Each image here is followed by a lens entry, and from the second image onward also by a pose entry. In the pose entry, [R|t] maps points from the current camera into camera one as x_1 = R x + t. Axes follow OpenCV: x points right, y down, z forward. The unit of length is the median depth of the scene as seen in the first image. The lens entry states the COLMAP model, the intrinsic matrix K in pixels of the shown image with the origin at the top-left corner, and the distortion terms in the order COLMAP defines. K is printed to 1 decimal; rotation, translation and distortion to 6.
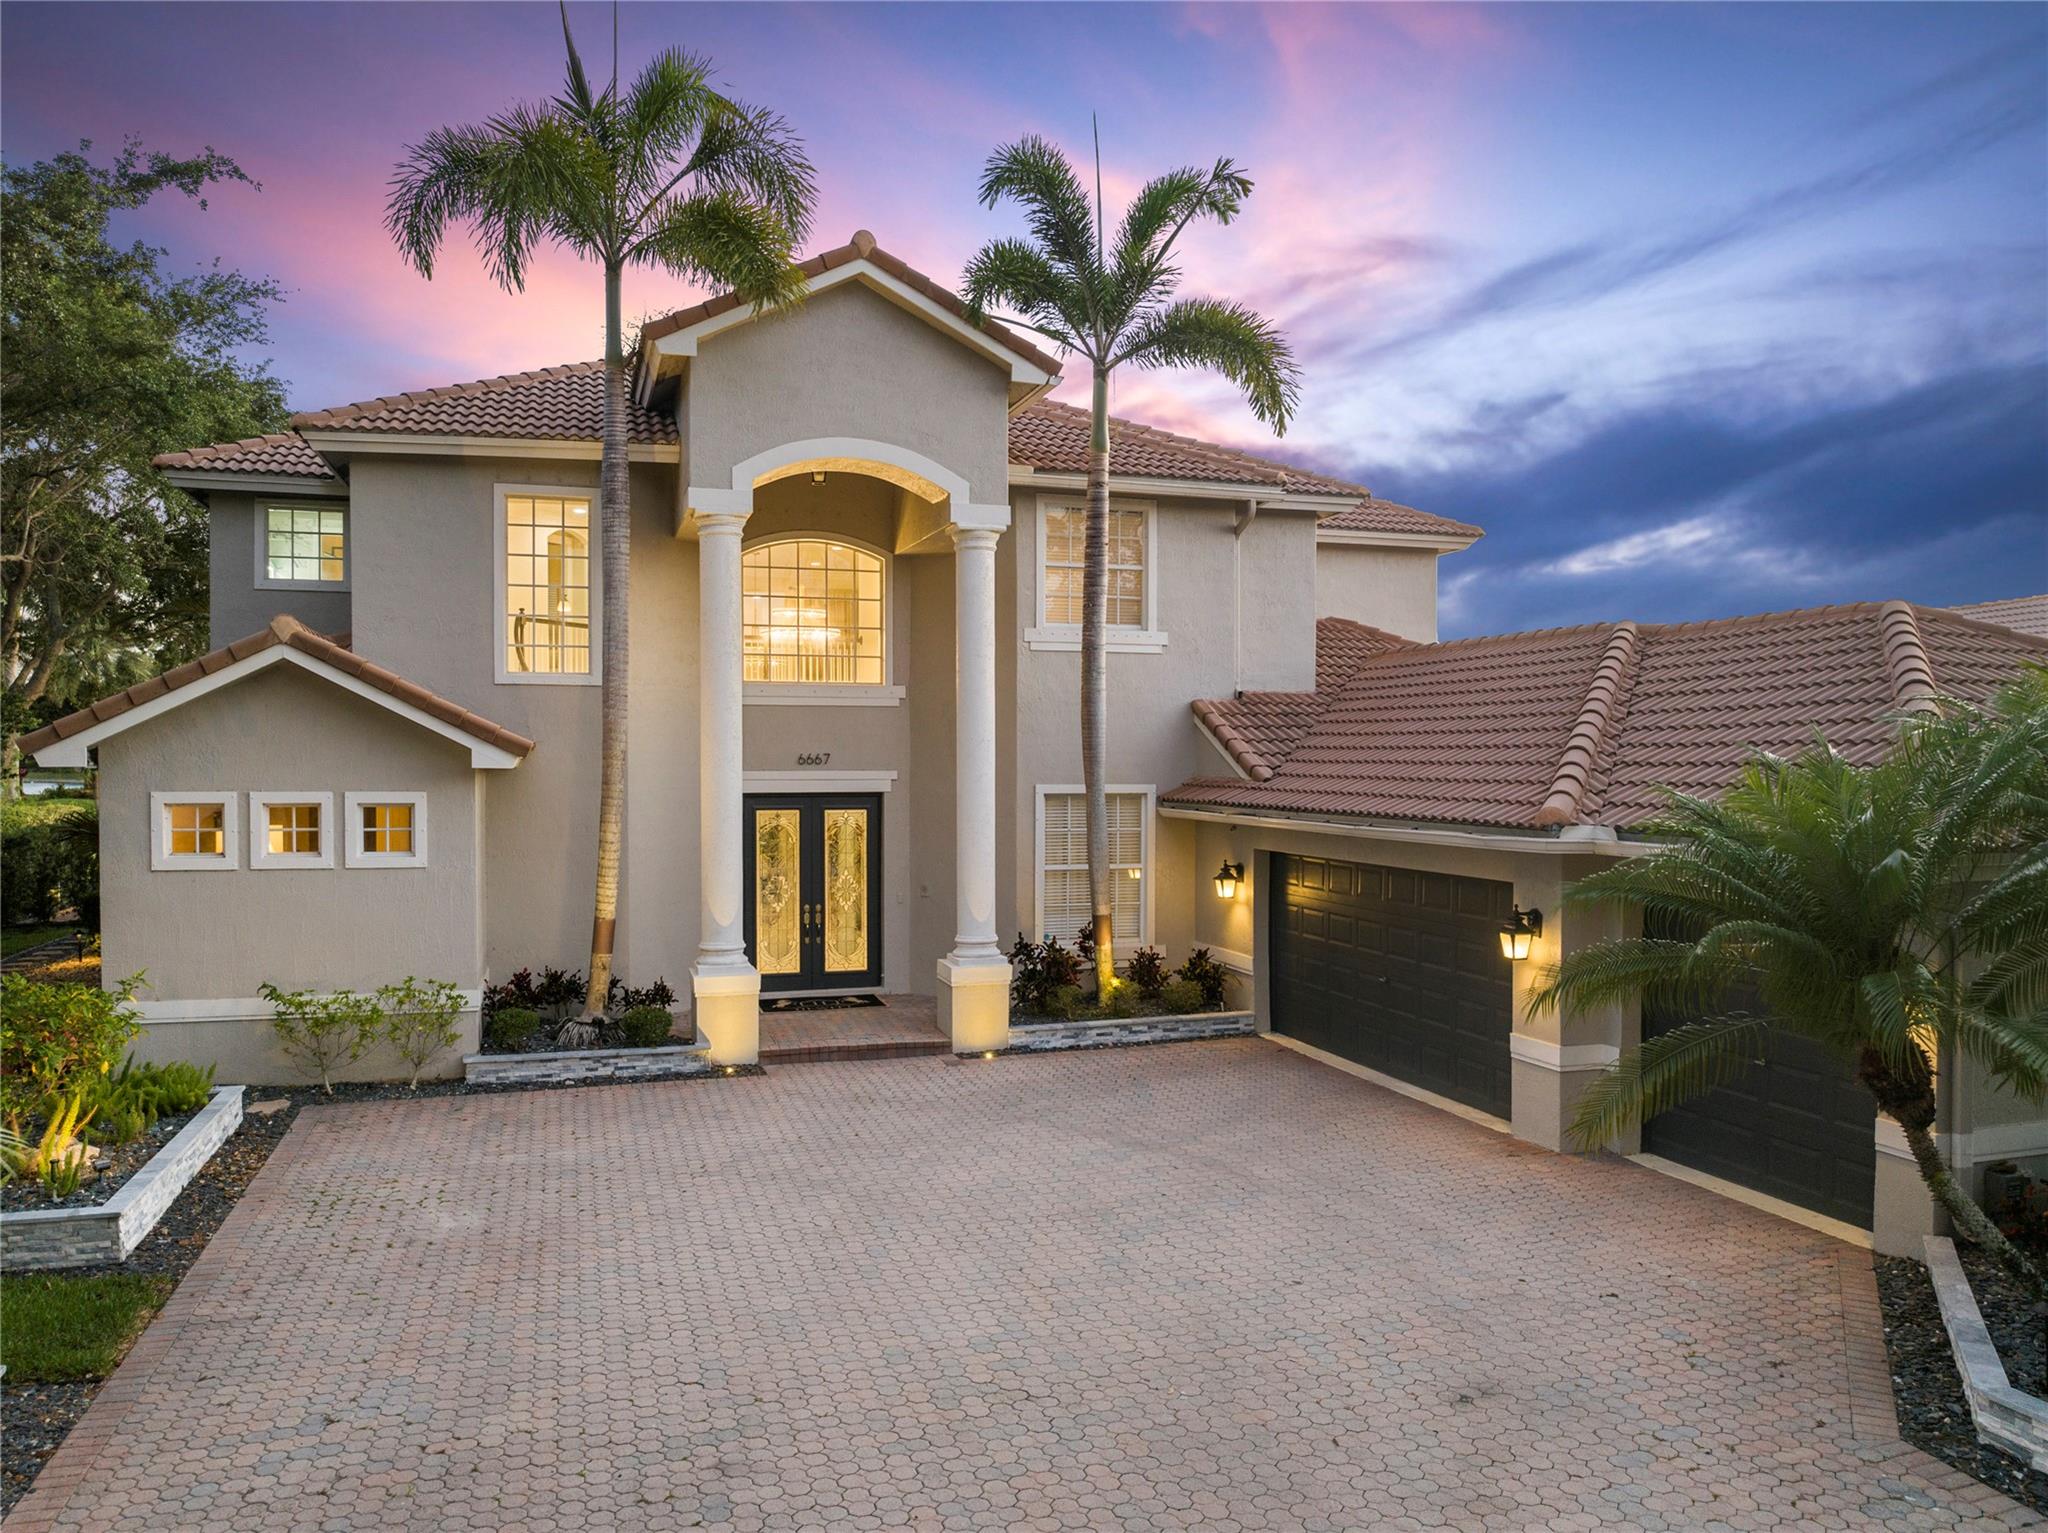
lens RADIAL K [[1475.3, 0, 1024.0], [0, 1475.3, 766.5], [0, 0, 1]] dist [-0.060102, 0.034708]
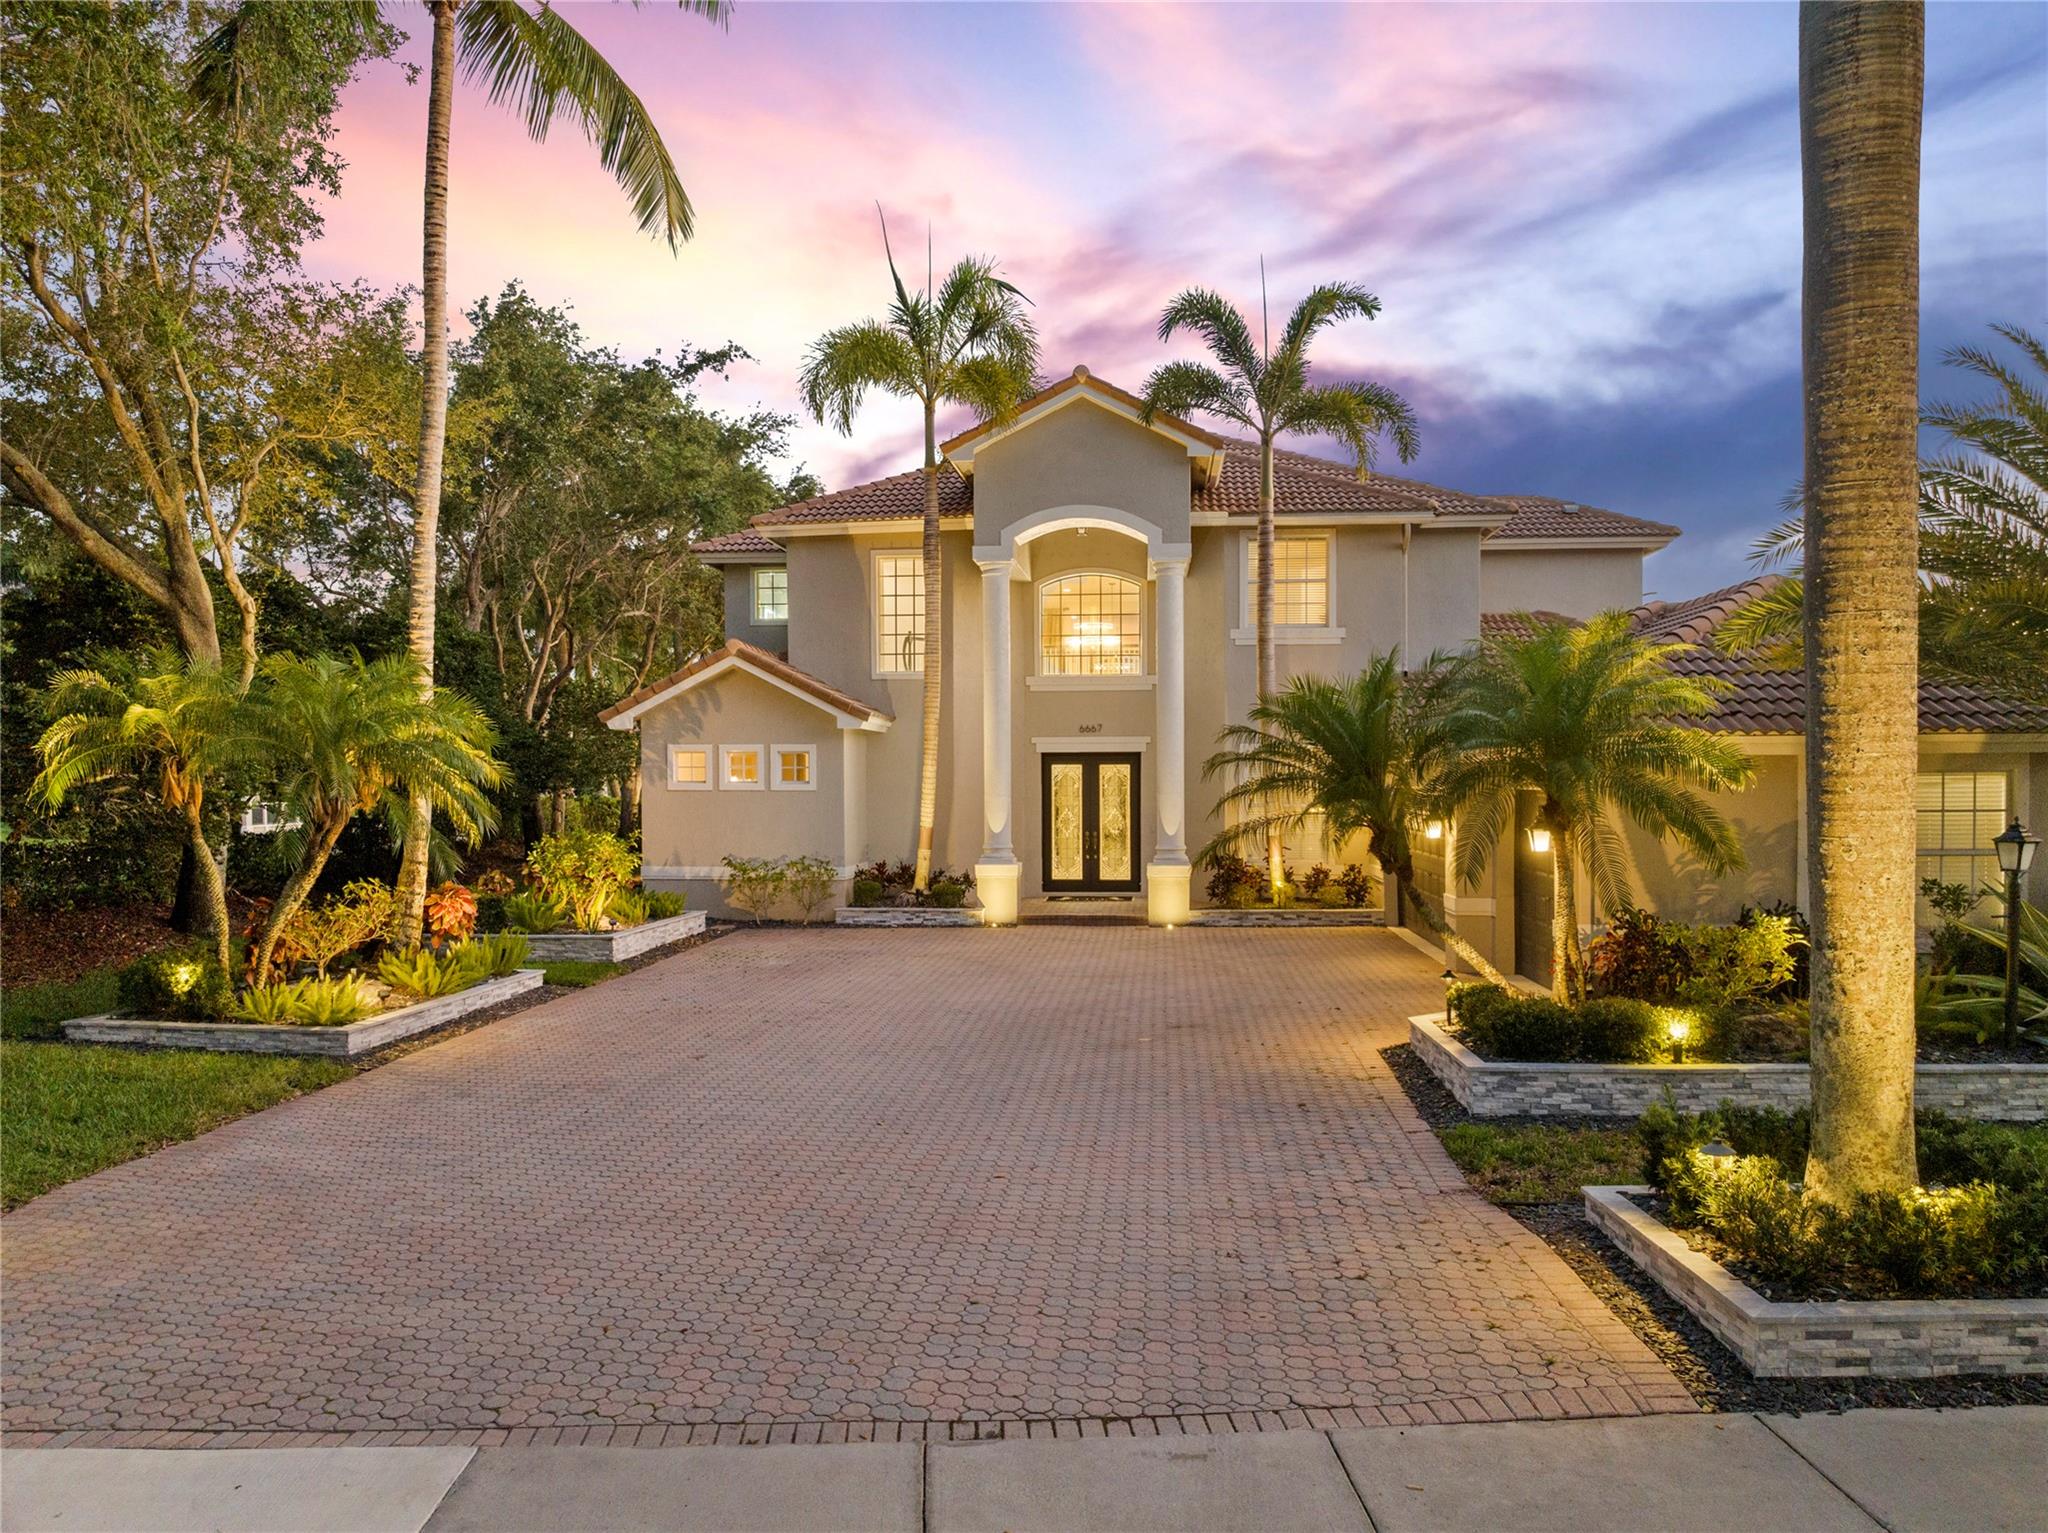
lens RADIAL K [[1450.9, 0, 1018.7], [0, 1450.9, 801.4], [0, 0, 1]] dist [-0.048704, 0.007263]
pose [[0.919187, 0.001169, -0.393819, 0.388150], [0.001613, 0.999976, 0.006733, 0.063095], [0.393818, -0.006824, 0.919163, -0.351624]]
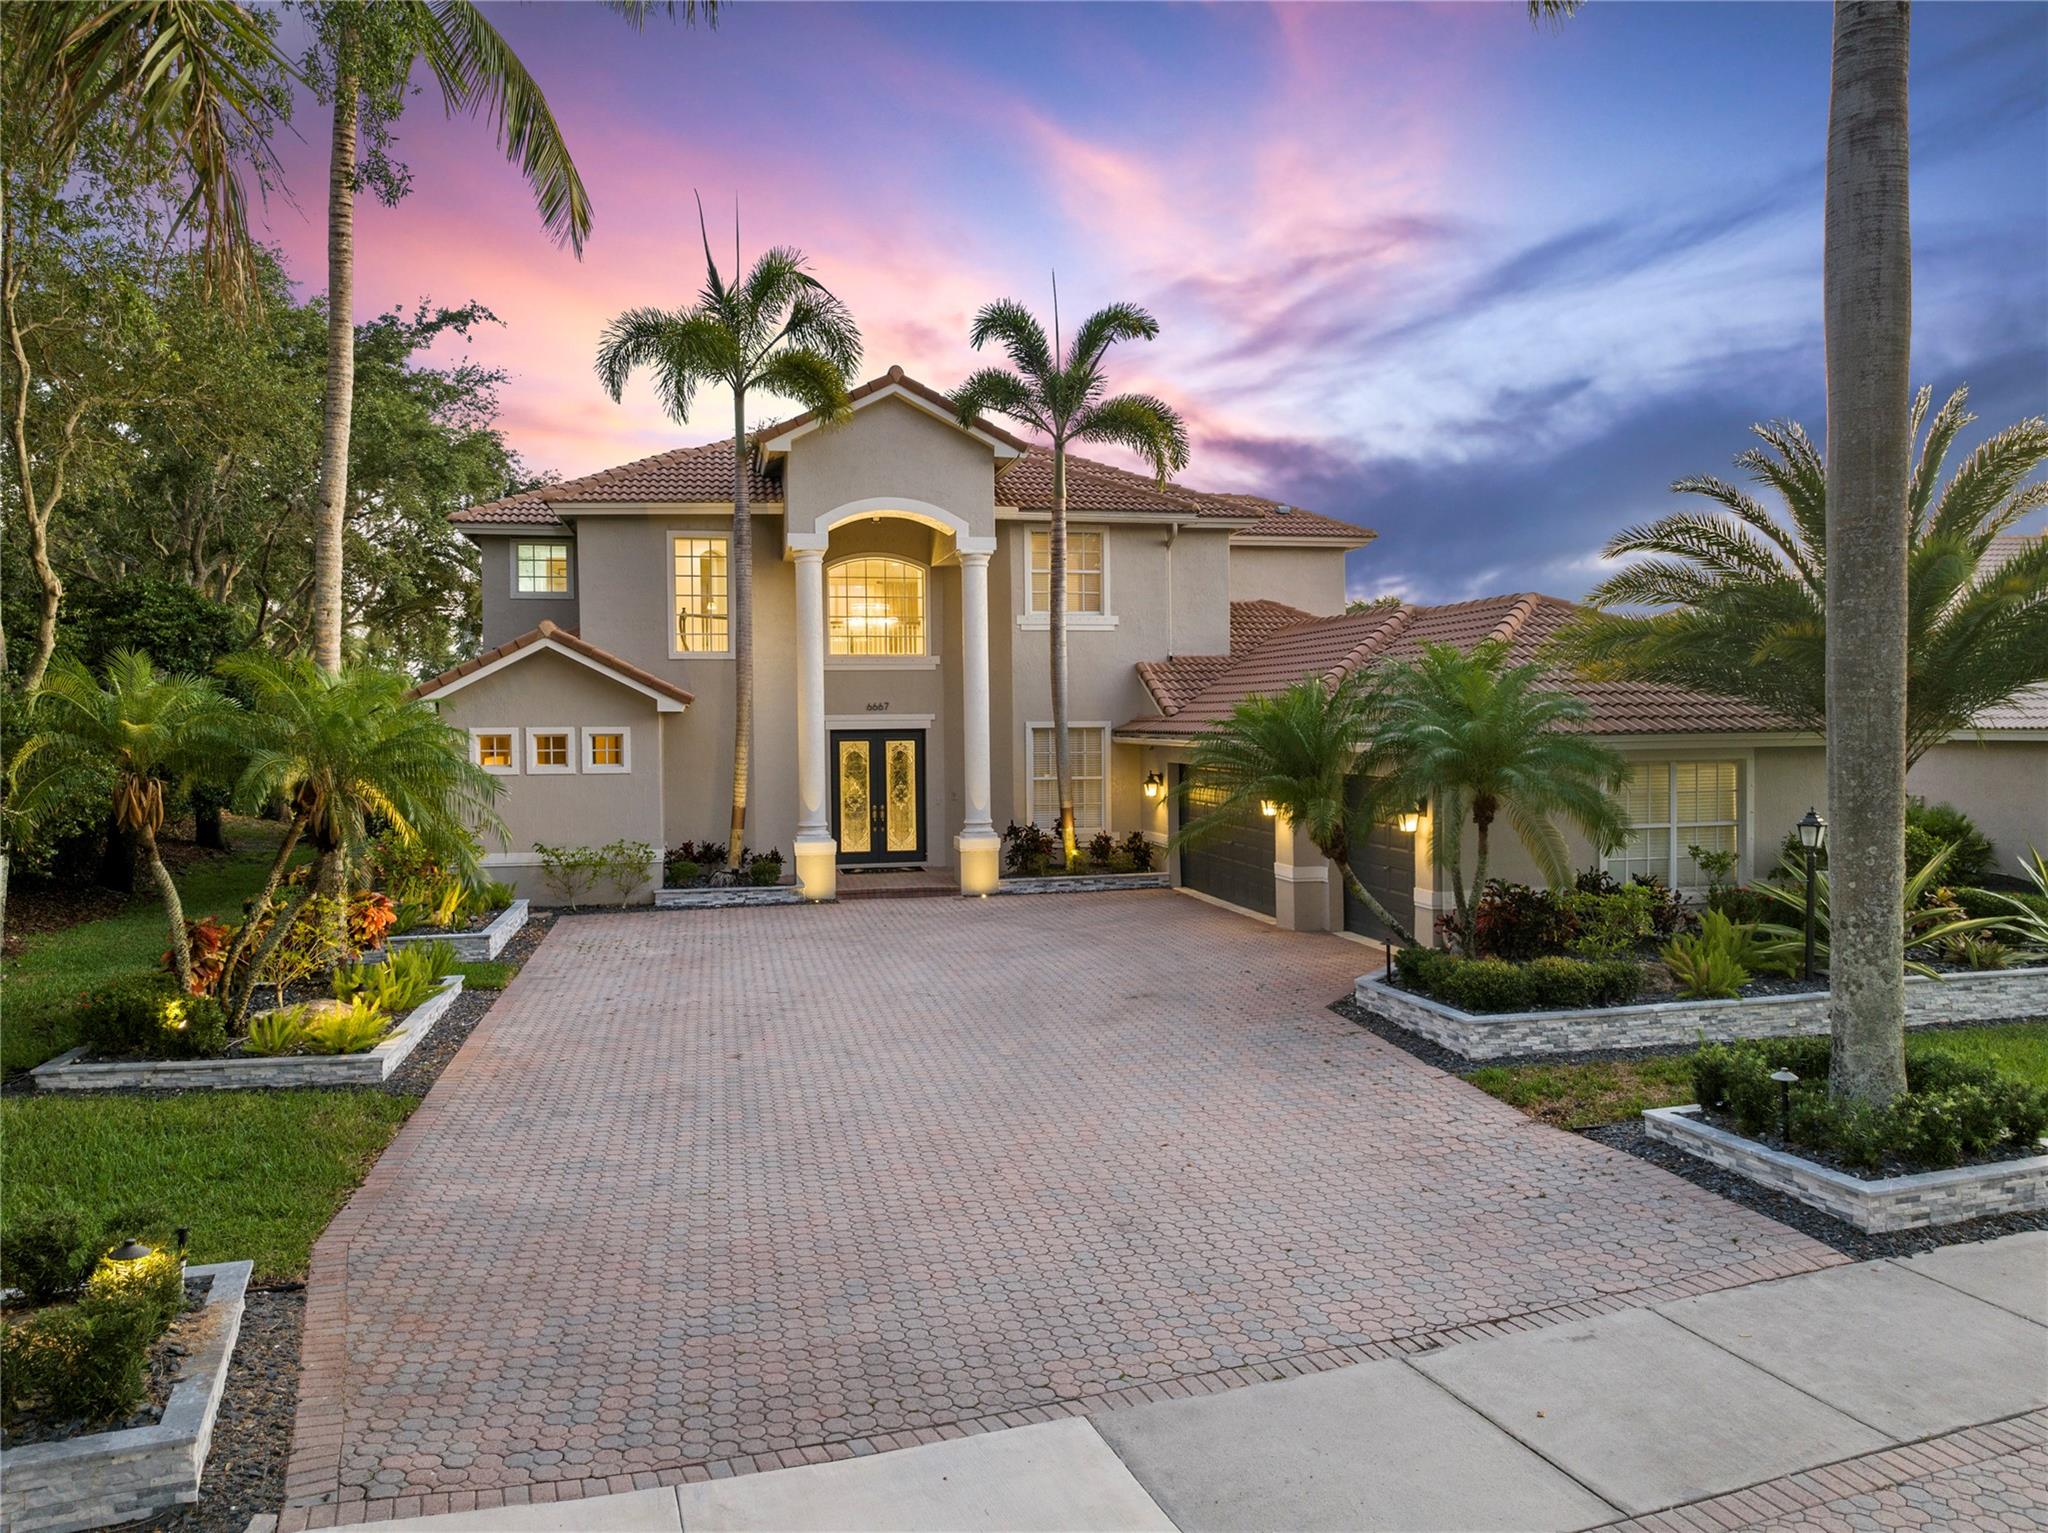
lens RADIAL K [[1457.9, 0, 1005.5], [0, 1457.9, 733.8], [0, 0, 1]] dist [-0.038919, -0.000411]
pose [[0.994239, -0.011068, -0.106609, 0.158946], [0.011259, 0.999936, 0.001187, 0.024923], [0.106589, -0.002380, 0.994300, -0.500512]]
